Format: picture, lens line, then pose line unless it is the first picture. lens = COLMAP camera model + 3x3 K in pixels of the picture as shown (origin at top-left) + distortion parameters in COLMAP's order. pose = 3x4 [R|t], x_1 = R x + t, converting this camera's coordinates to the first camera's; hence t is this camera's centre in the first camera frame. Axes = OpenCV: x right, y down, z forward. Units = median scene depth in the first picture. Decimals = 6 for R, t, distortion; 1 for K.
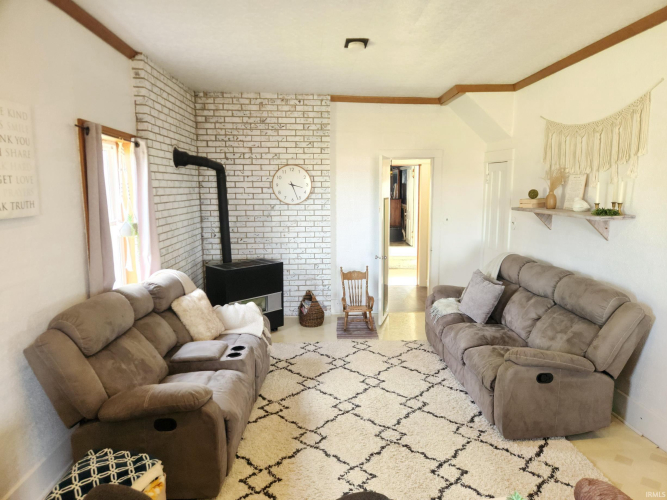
lens RADIAL K [[457.2, 0, 355.6], [0, 457.2, 249.6], [0, 0, 1]] dist [0.047403, -0.012004]
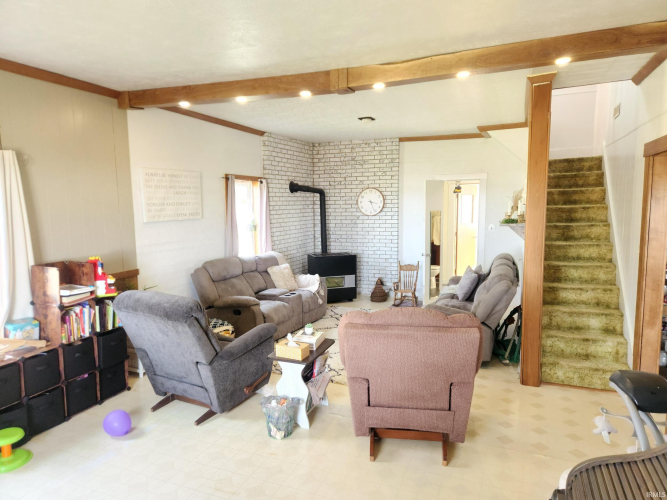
lens RADIAL K [[457.2, 0, 333.5], [0, 457.2, 250.2], [0, 0, 1]] dist [0.047403, -0.012004]
pose [[0.888917, 0.036670, -0.456598, 0.431533], [-0.050008, 0.998601, -0.017158, 0.040732], [0.455330, 0.038085, 0.889508, -0.328601]]
